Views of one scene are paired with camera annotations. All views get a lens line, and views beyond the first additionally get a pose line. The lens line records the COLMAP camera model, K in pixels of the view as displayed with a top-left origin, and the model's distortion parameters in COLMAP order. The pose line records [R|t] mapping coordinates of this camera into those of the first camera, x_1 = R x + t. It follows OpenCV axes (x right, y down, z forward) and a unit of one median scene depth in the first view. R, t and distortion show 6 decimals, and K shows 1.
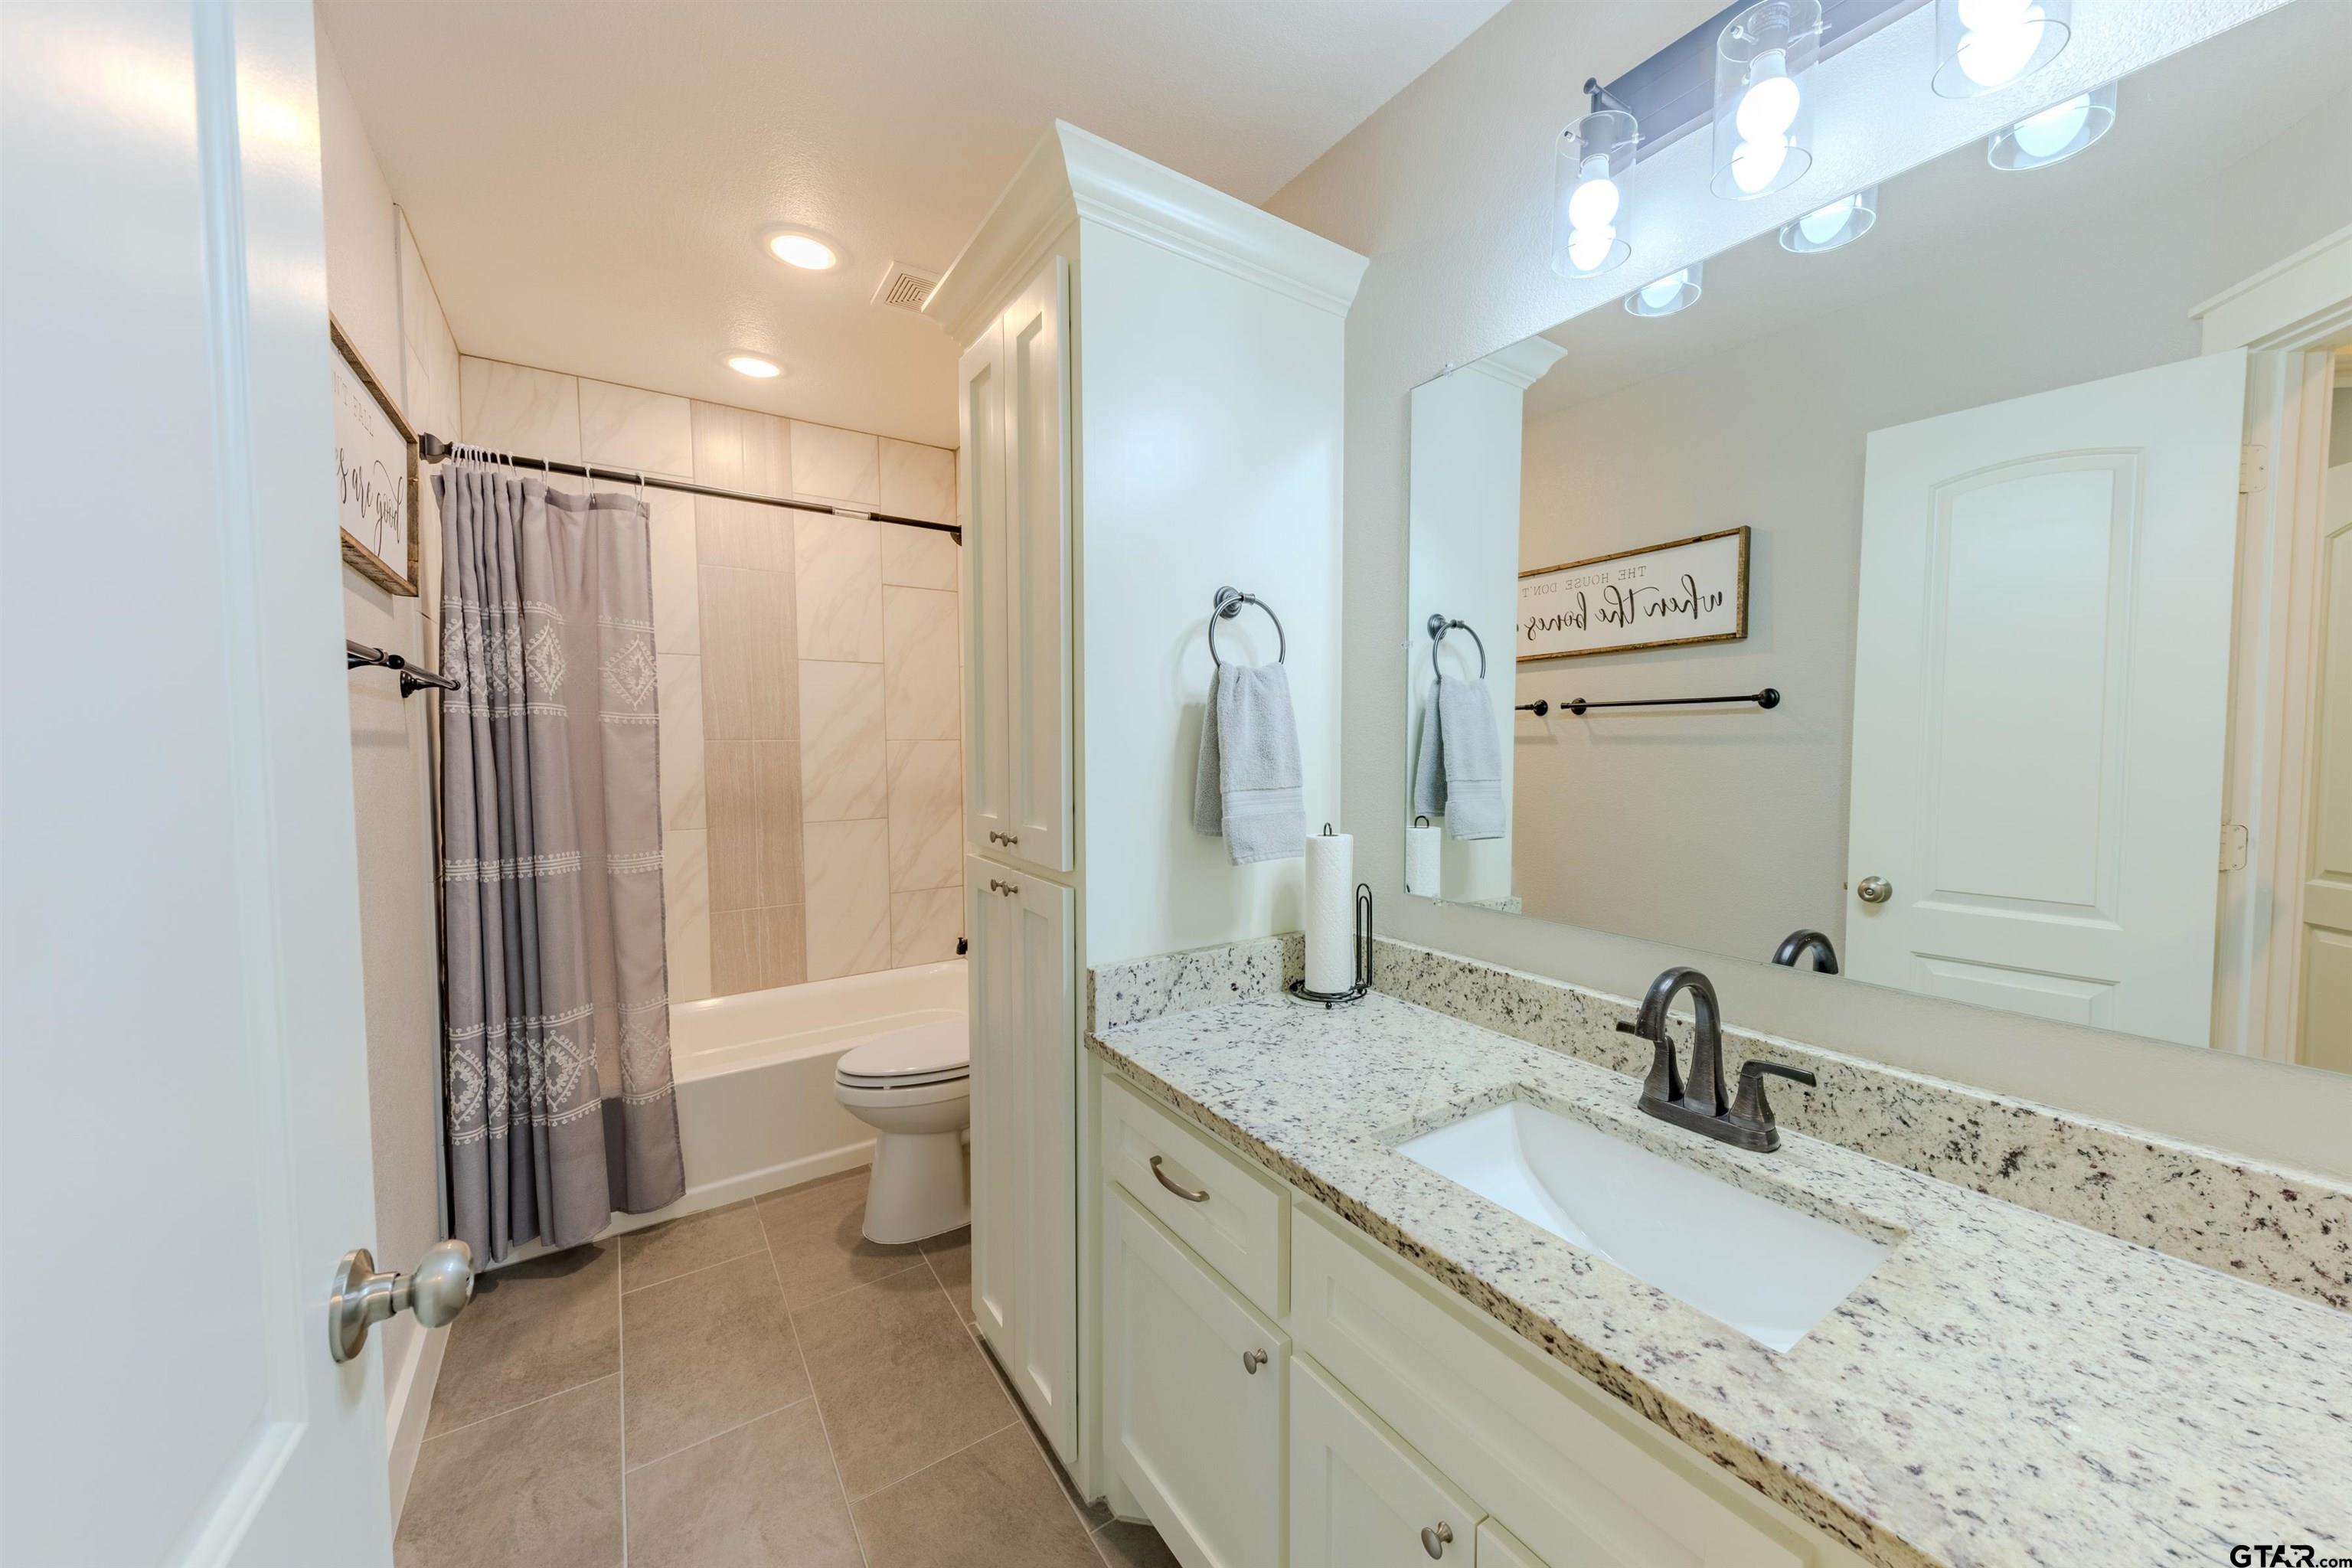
lens RADIAL K [[798.1, 0, 1246.3], [0, 798.1, 782.9], [0, 0, 1]] dist [0.001799, -0.000811]
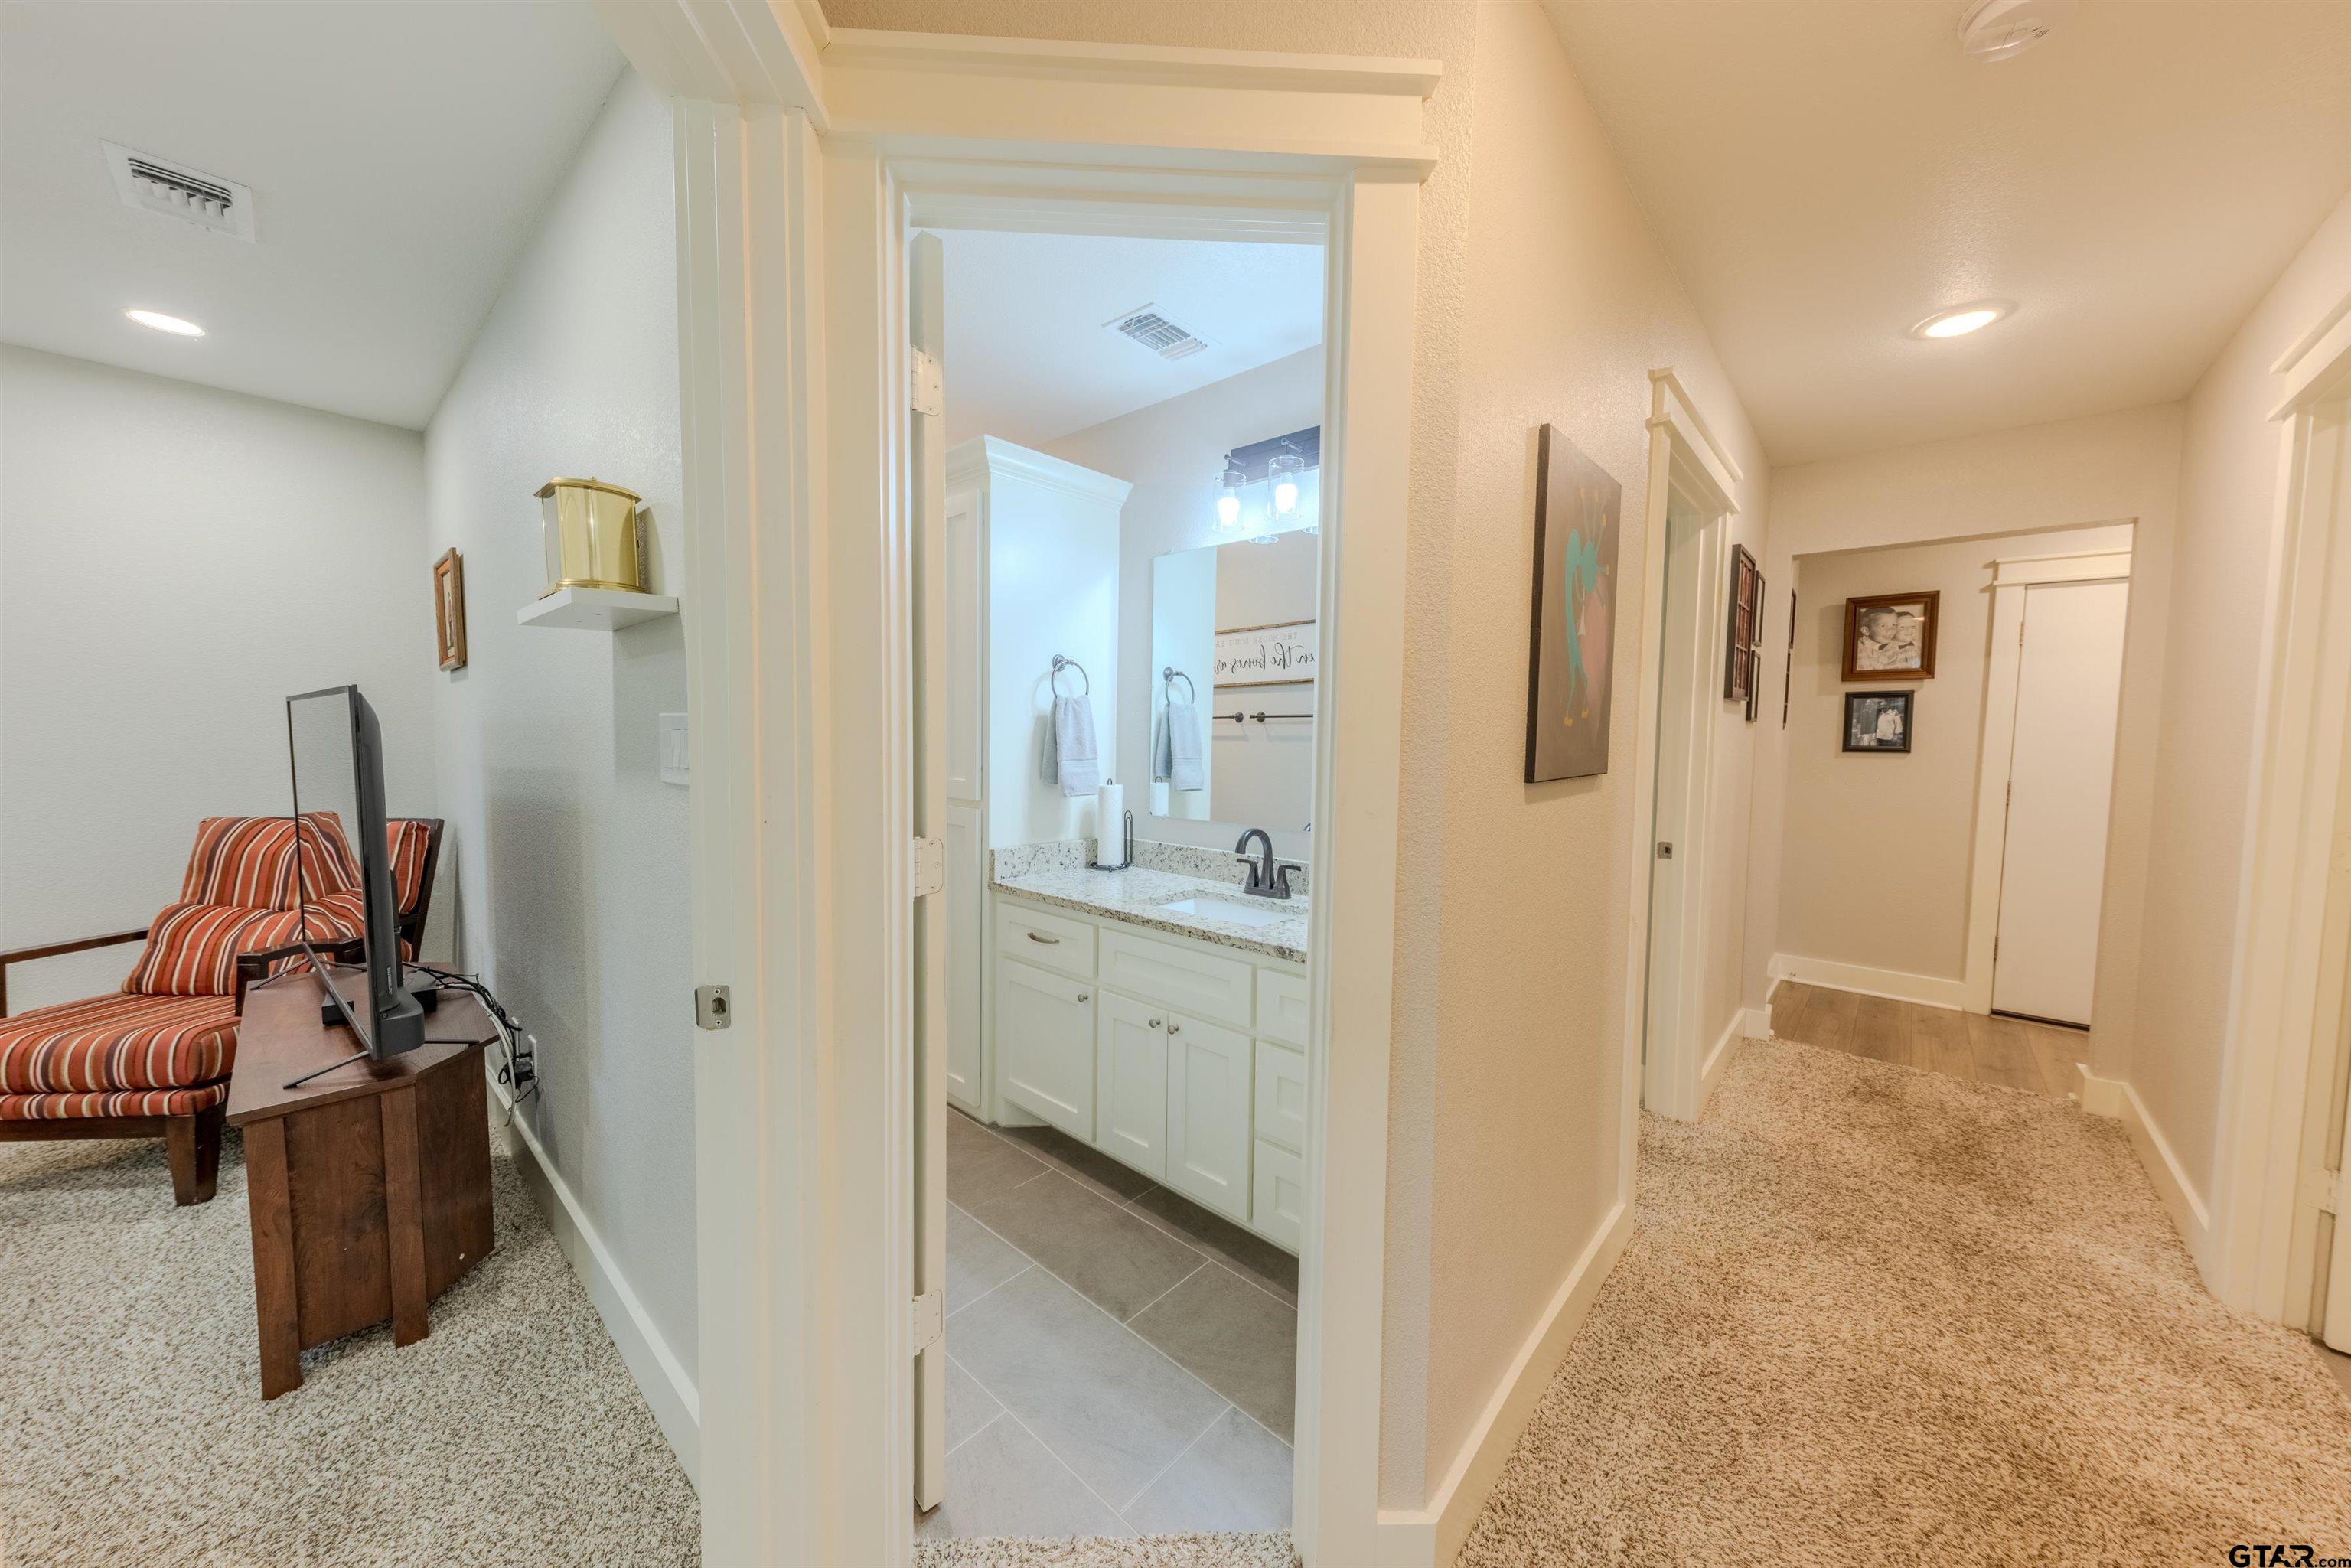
lens RADIAL K [[797.7, 0, 1161.5], [0, 797.7, 778.1], [0, 0, 1]] dist [0.001799, -0.000811]
pose [[0.981115, 0.004966, 0.193363, -0.150072], [-0.004826, 0.999988, -0.001199, 0.051838], [-0.193366, 0.000243, 0.981127, -0.923404]]
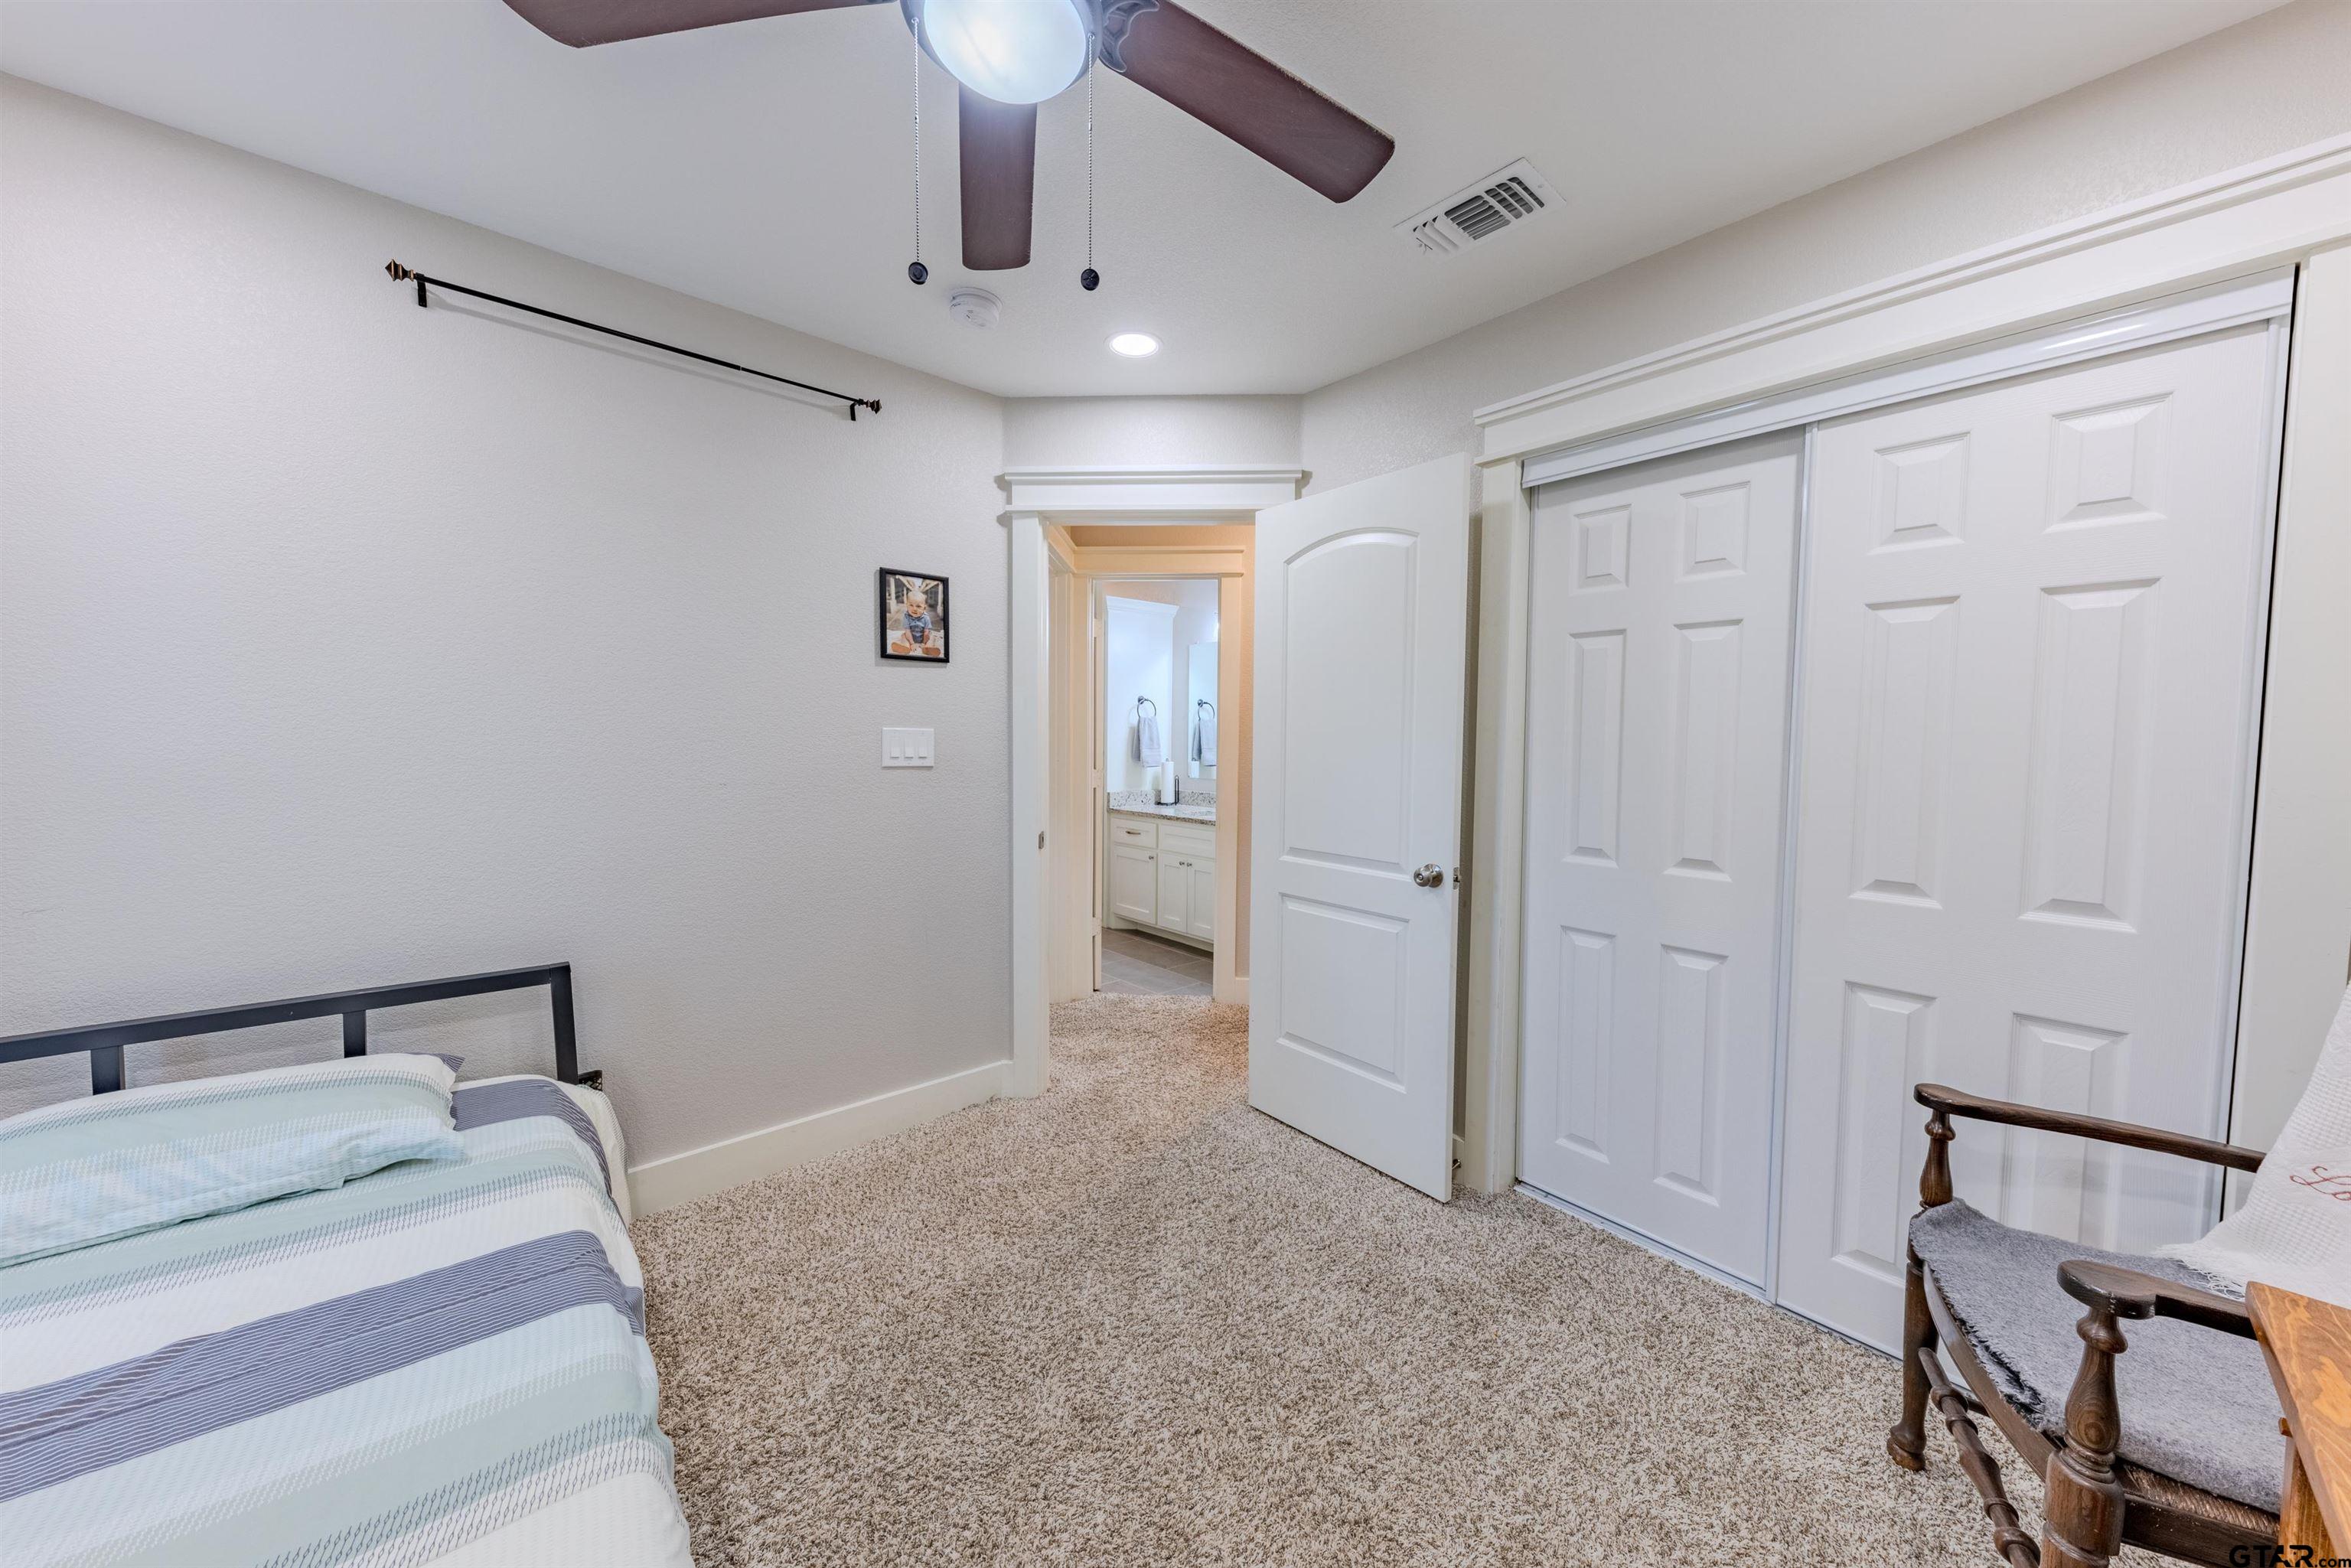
lens RADIAL K [[797.7, 0, 1172.7], [0, 797.7, 780.7], [0, 0, 1]] dist [0.001799, -0.000811]
pose [[0.995205, 0.004726, 0.097693, -0.241966], [-0.004938, 0.999986, 0.001931, 0.149261], [-0.097683, -0.002404, 0.995215, -2.778886]]
